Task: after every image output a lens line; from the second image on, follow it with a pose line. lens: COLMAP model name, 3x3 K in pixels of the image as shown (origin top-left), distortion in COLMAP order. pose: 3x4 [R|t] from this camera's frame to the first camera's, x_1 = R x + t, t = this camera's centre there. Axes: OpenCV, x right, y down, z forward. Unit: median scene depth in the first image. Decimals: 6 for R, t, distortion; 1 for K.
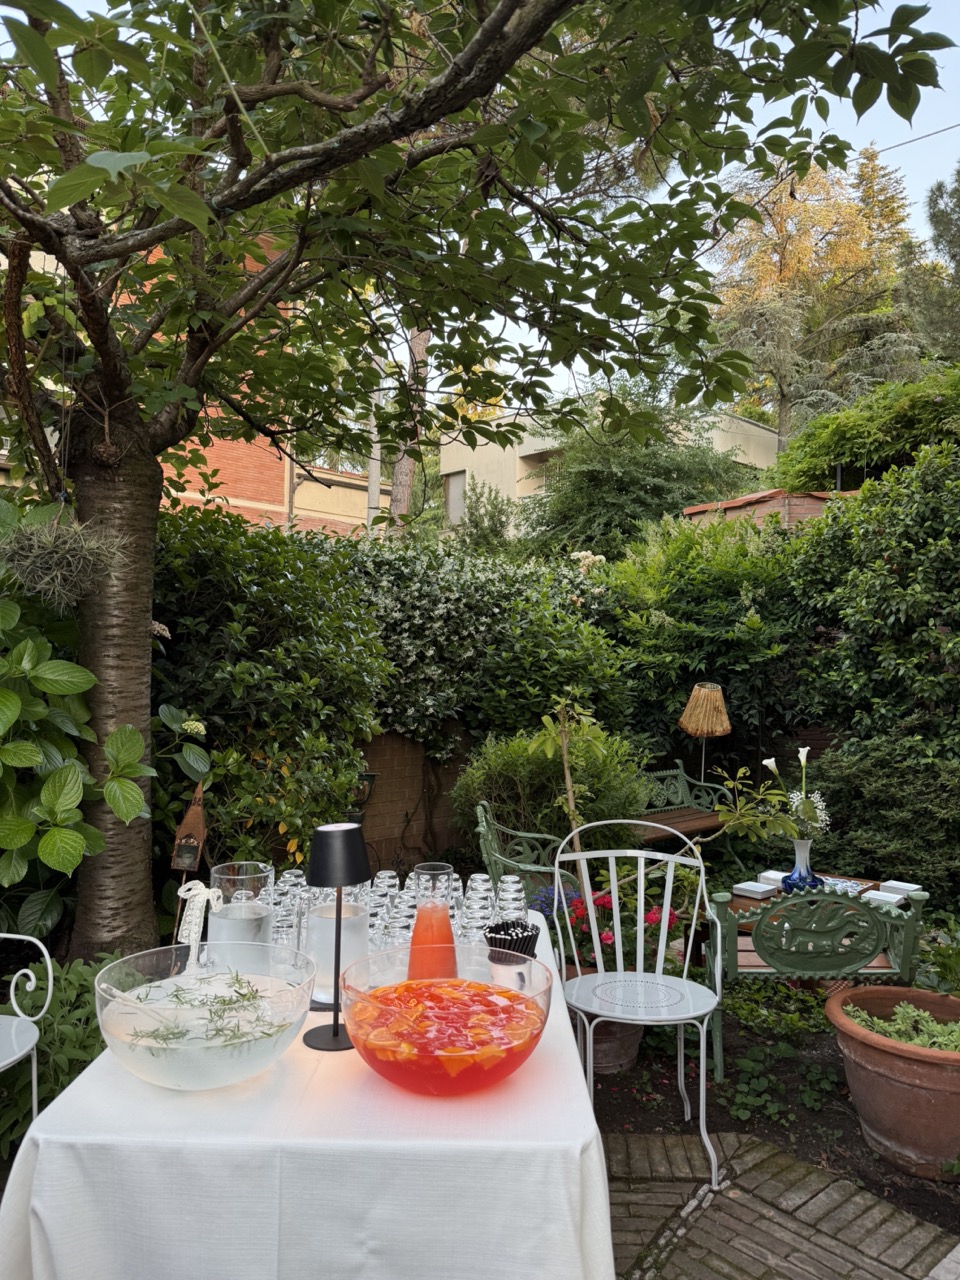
lens RADIAL K [[911.6, 0, 451.5], [0, 911.6, 636.6], [0, 0, 1]] dist [0.144123, -0.311087]
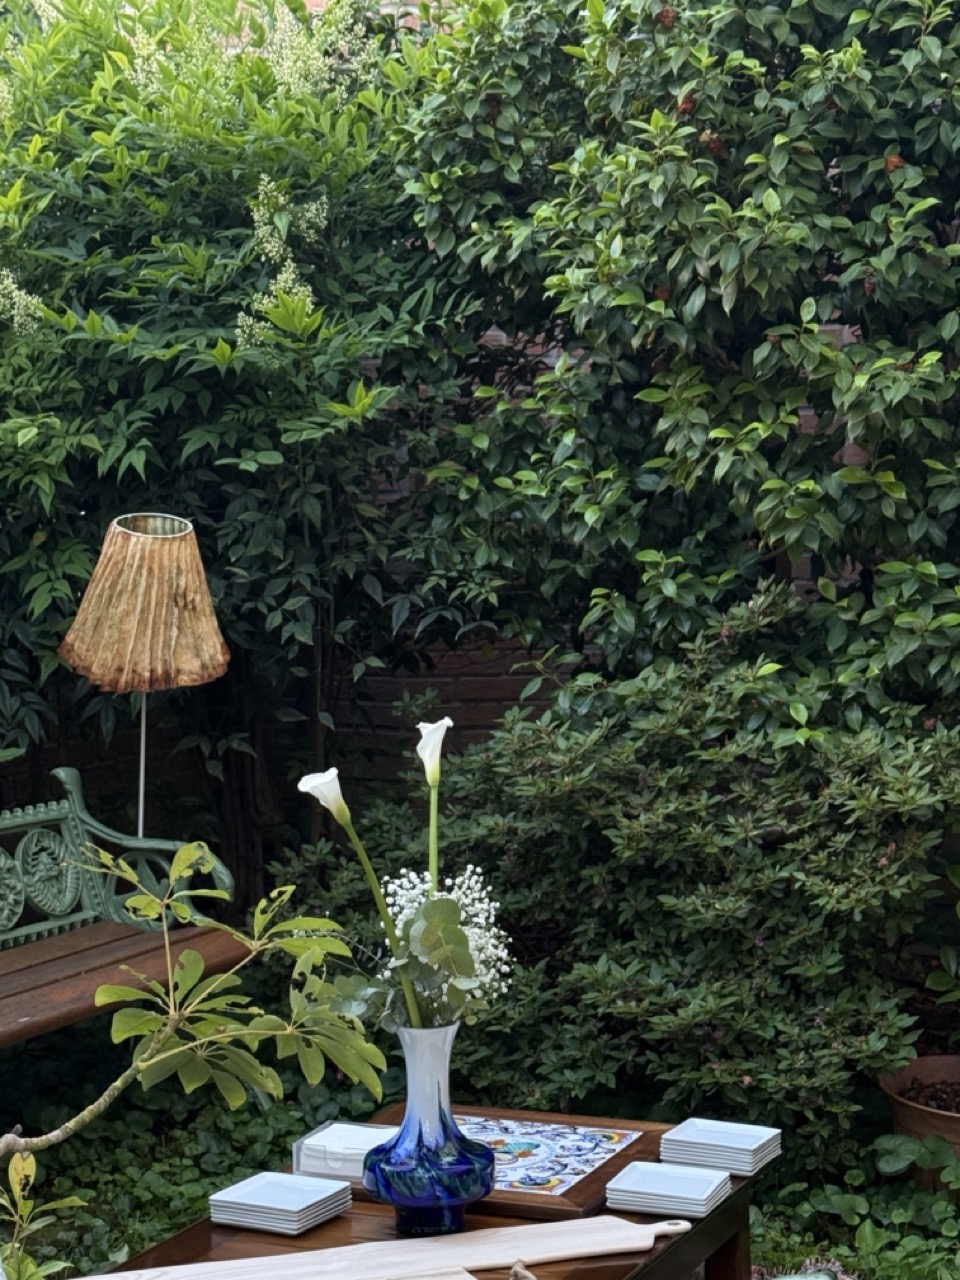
lens RADIAL K [[2526.5, 0, 480.0], [0, 2526.5, 640.0], [0, 0, 1]] dist [0.053877, 0.406163]
pose [[0.934312, -0.038387, 0.354384, 0.090480], [0.002773, 0.994937, 0.100462, 0.009200], [-0.356446, -0.092880, 0.929688, 0.201596]]
